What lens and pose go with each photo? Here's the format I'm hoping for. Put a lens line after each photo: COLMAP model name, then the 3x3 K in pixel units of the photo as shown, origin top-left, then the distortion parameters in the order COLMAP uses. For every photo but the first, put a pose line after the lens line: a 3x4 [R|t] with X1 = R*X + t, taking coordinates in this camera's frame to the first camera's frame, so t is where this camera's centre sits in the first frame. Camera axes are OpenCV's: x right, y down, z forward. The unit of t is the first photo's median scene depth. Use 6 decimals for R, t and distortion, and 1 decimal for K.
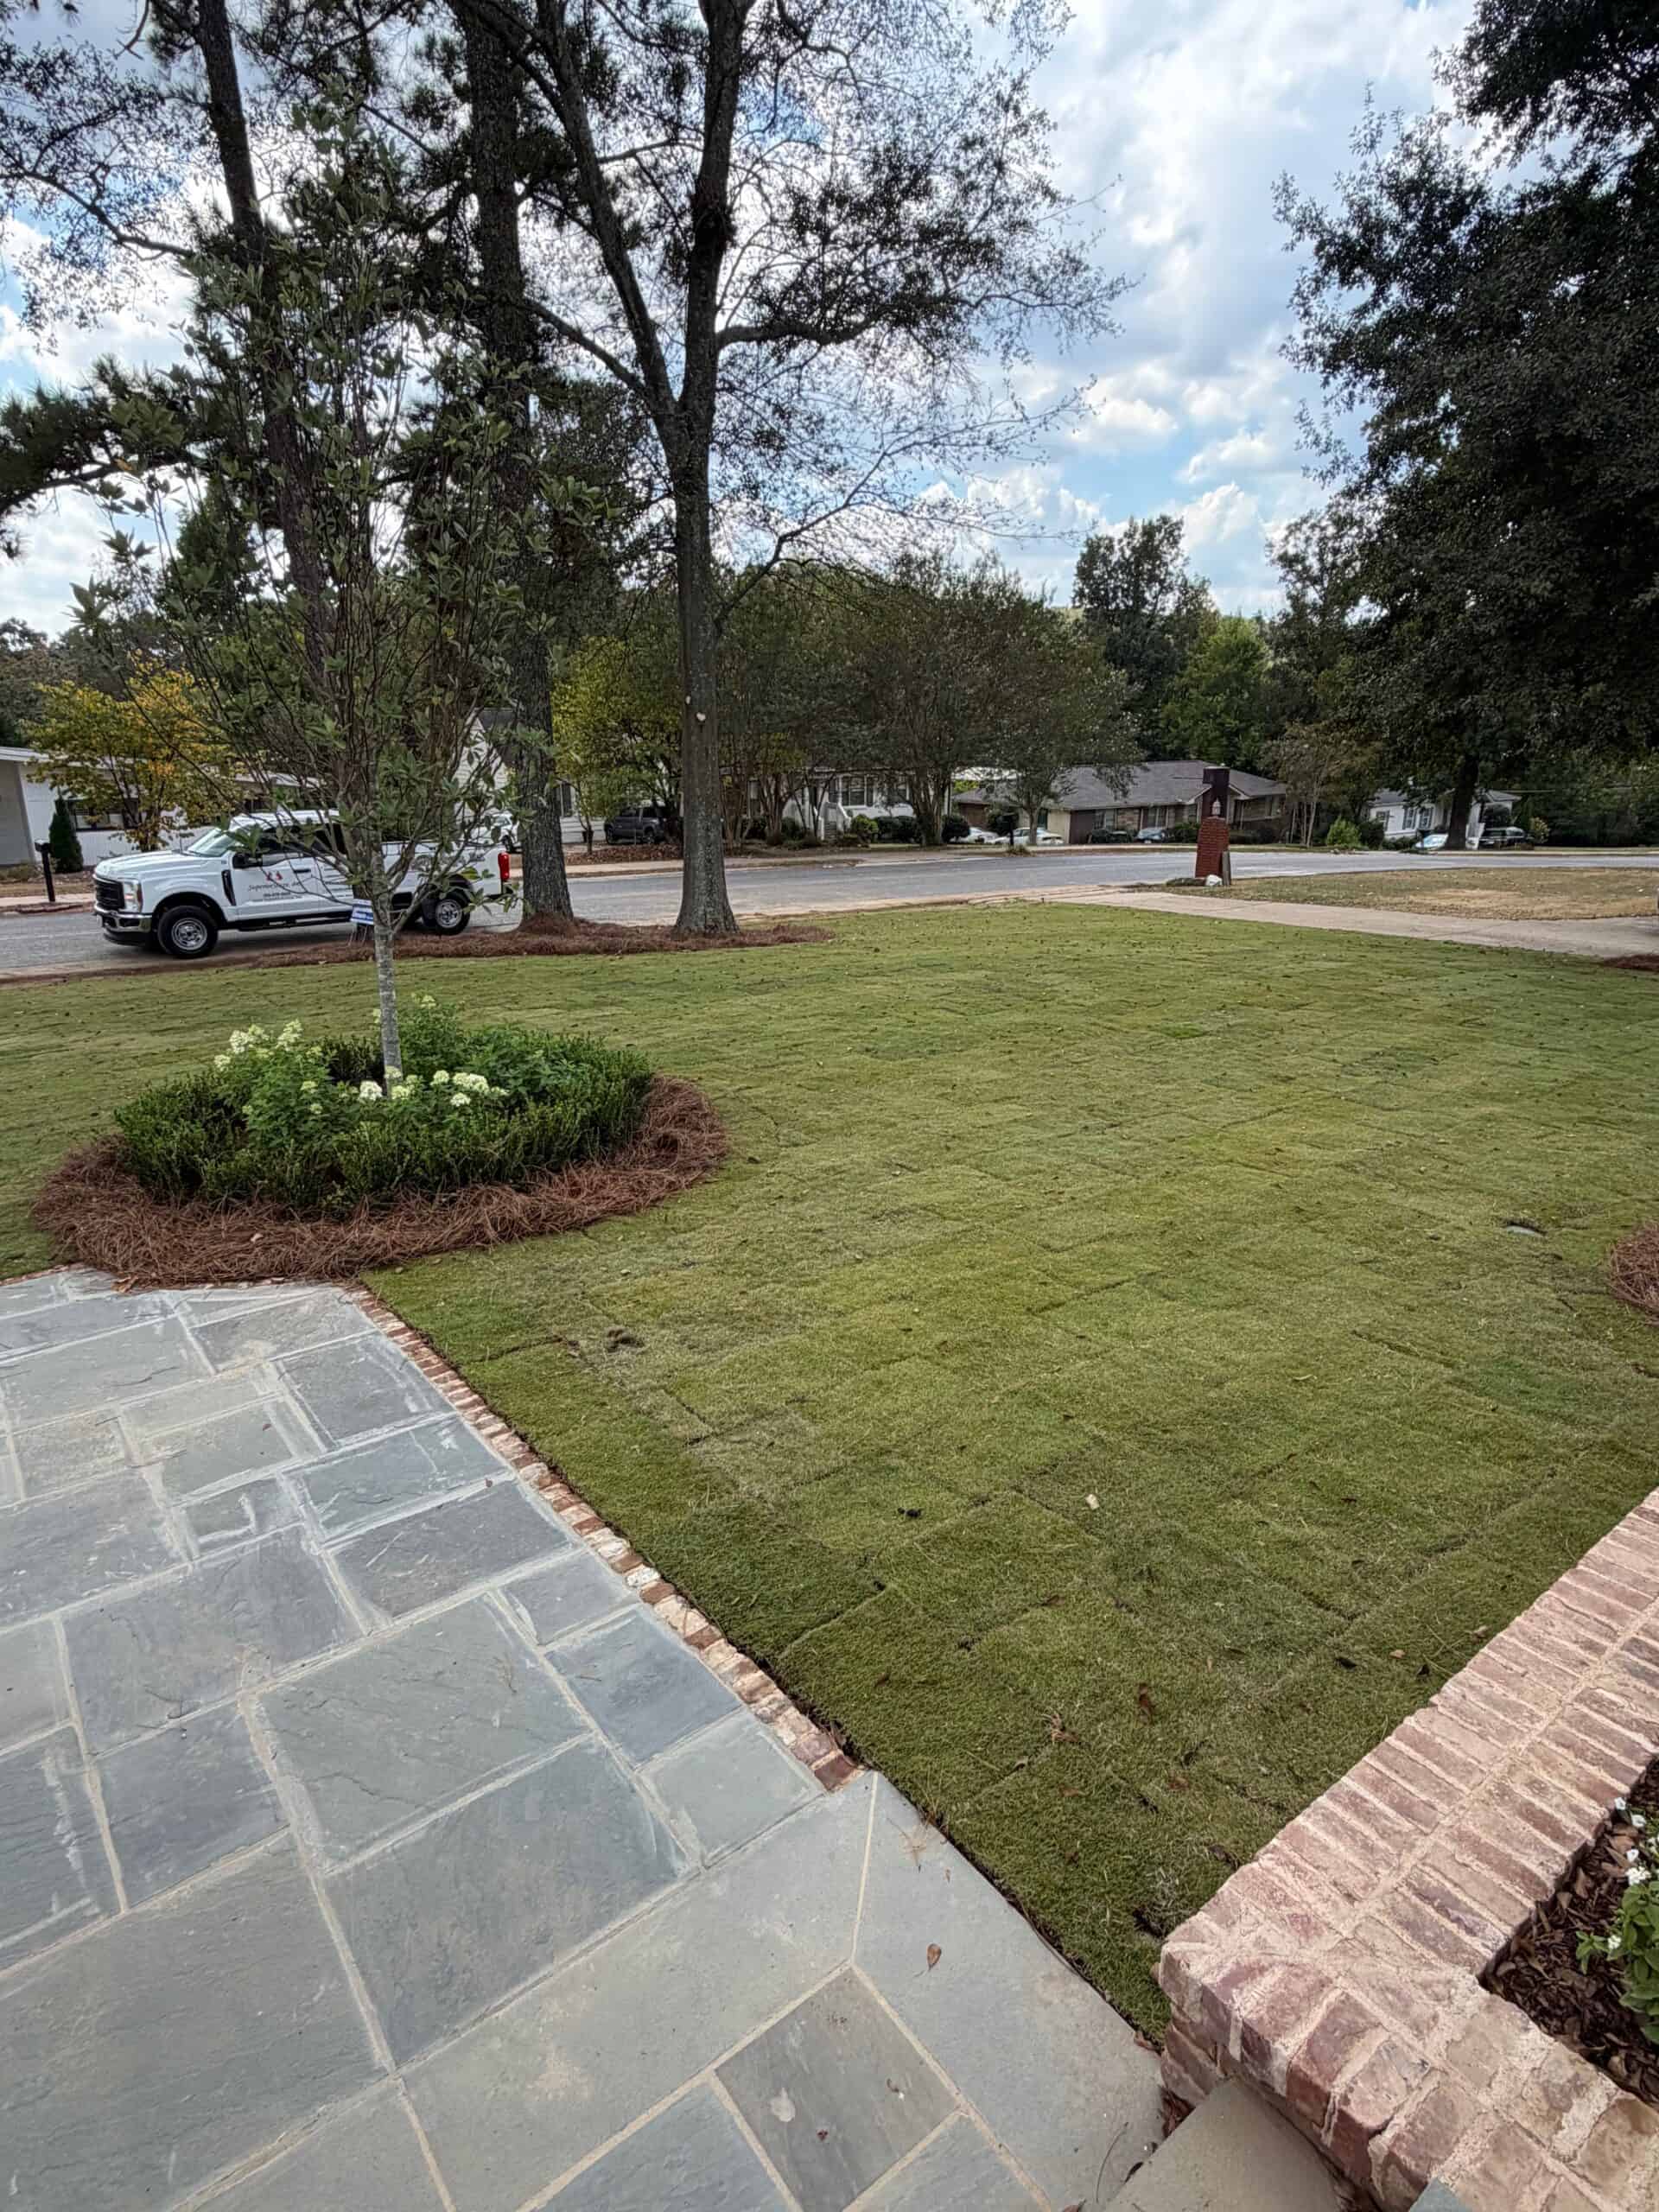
lens RADIAL K [[1200.3, 0, 829.5], [0, 1200.3, 1106.0], [0, 0, 1]] dist [-0.001747, -0.001566]
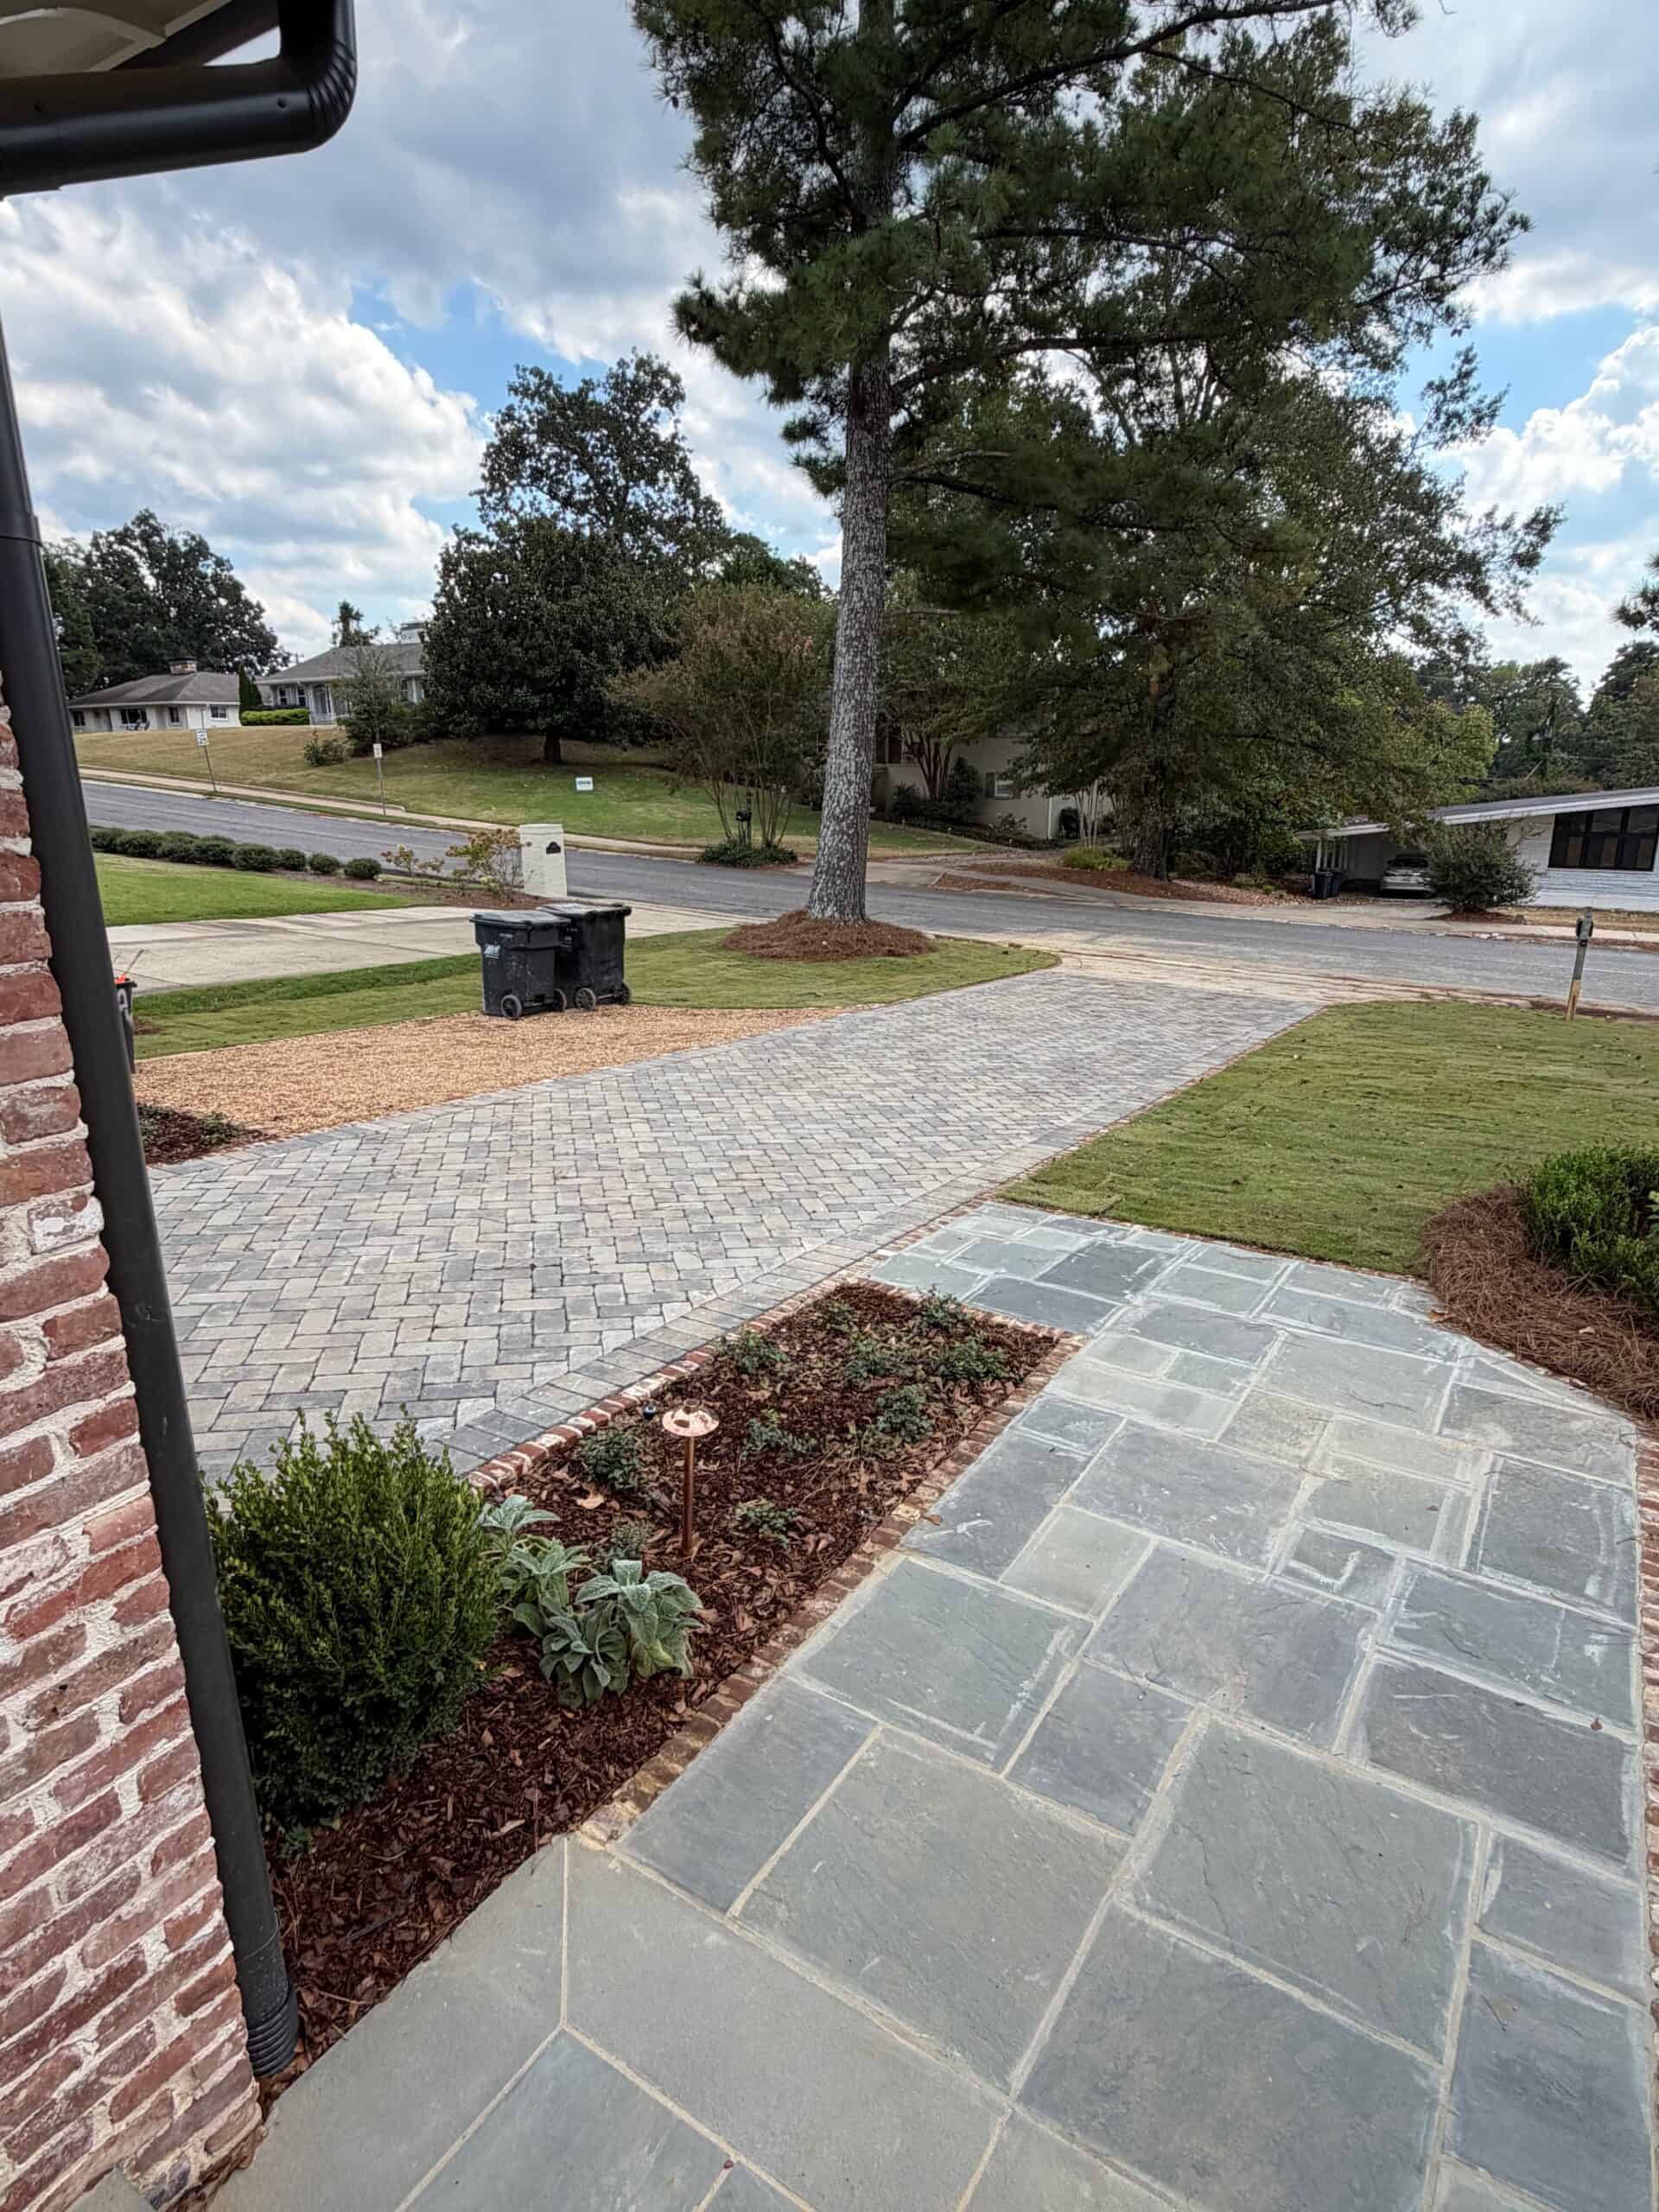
lens RADIAL K [[1200.3, 0, 829.5], [0, 1200.3, 1106.0], [0, 0, 1]] dist [-0.001747, -0.001566]
pose [[0.339437, 0.258694, -0.904356, 0.166139], [-0.284536, 0.944634, 0.163419, -0.059060], [0.896561, 0.201851, 0.394251, 0.181461]]
